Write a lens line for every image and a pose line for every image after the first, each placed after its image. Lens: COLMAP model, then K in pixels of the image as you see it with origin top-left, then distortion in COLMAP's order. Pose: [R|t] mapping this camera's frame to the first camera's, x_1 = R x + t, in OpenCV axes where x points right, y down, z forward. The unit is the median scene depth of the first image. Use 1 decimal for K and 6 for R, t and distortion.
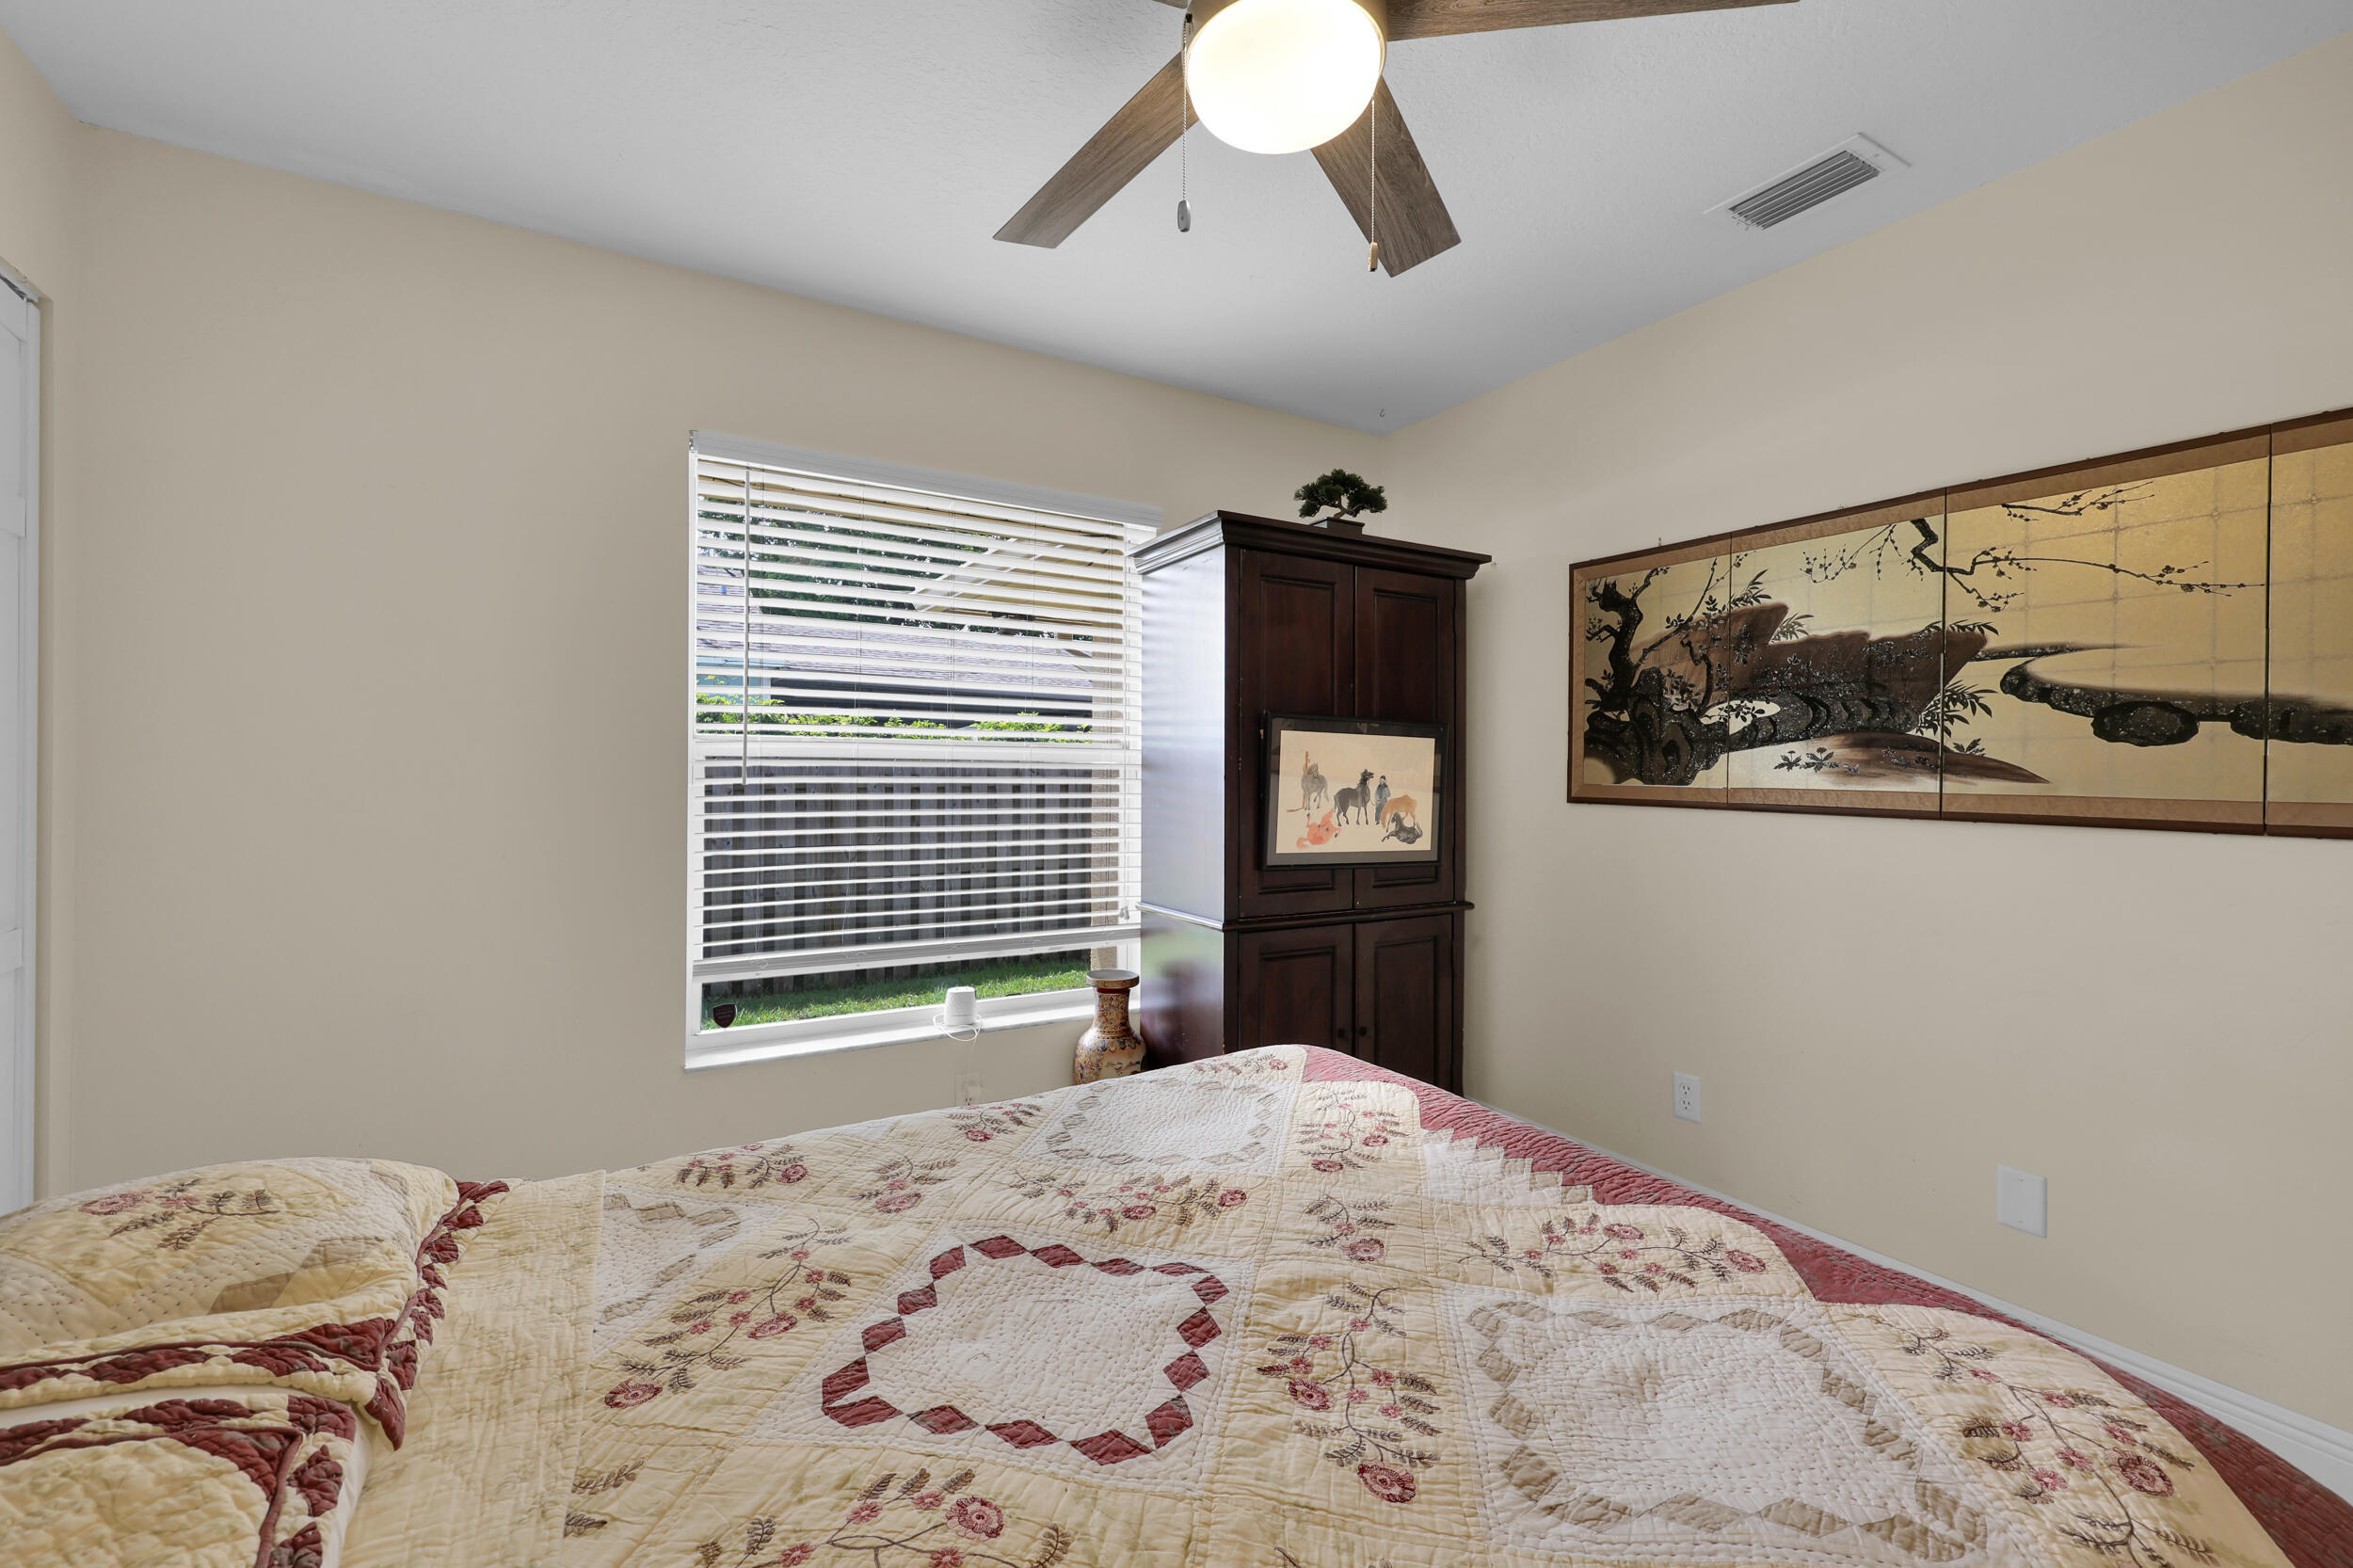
lens RADIAL K [[960.8, 0, 1174.9], [0, 960.8, 770.1], [0, 0, 1]] dist [0.000354, 0.000877]
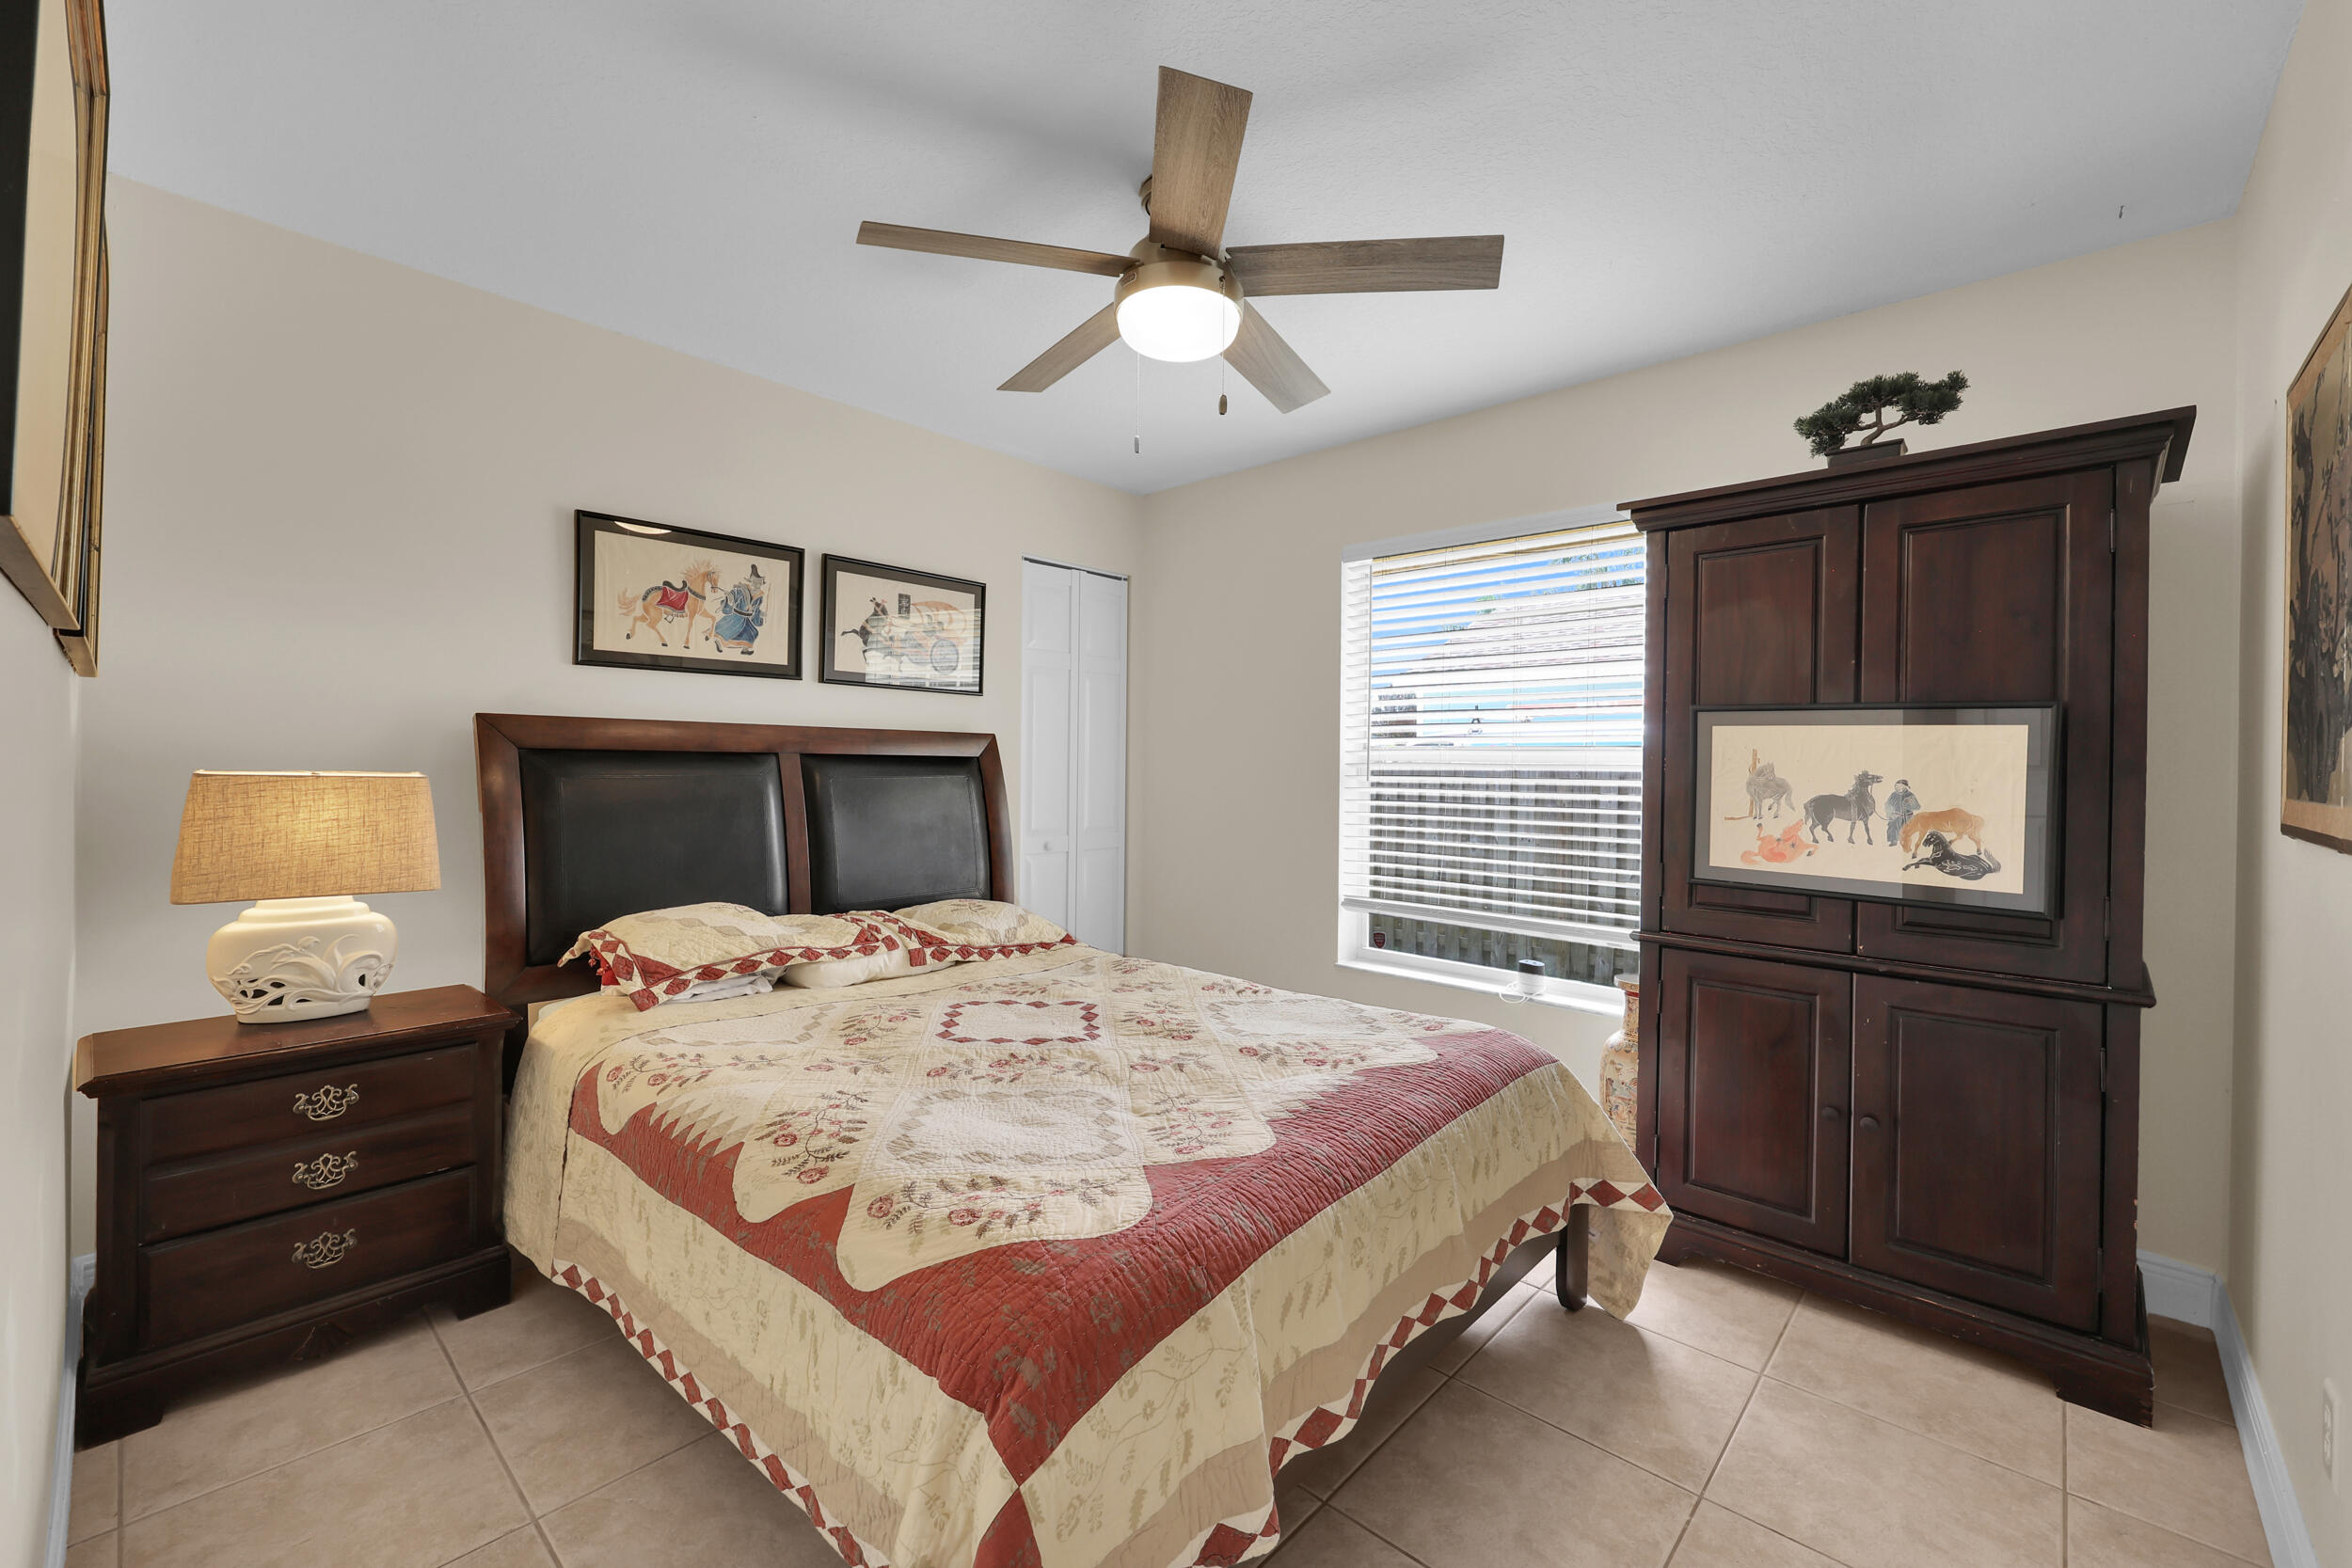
lens RADIAL K [[960.3, 0, 1173.9], [0, 960.3, 777.2], [0, 0, 1]] dist [0.000354, 0.000877]
pose [[0.286230, 0.006620, -0.958138, 1.316111], [-0.009679, 0.999945, 0.004017, 0.010404], [0.958112, 0.008124, 0.286278, 0.448494]]
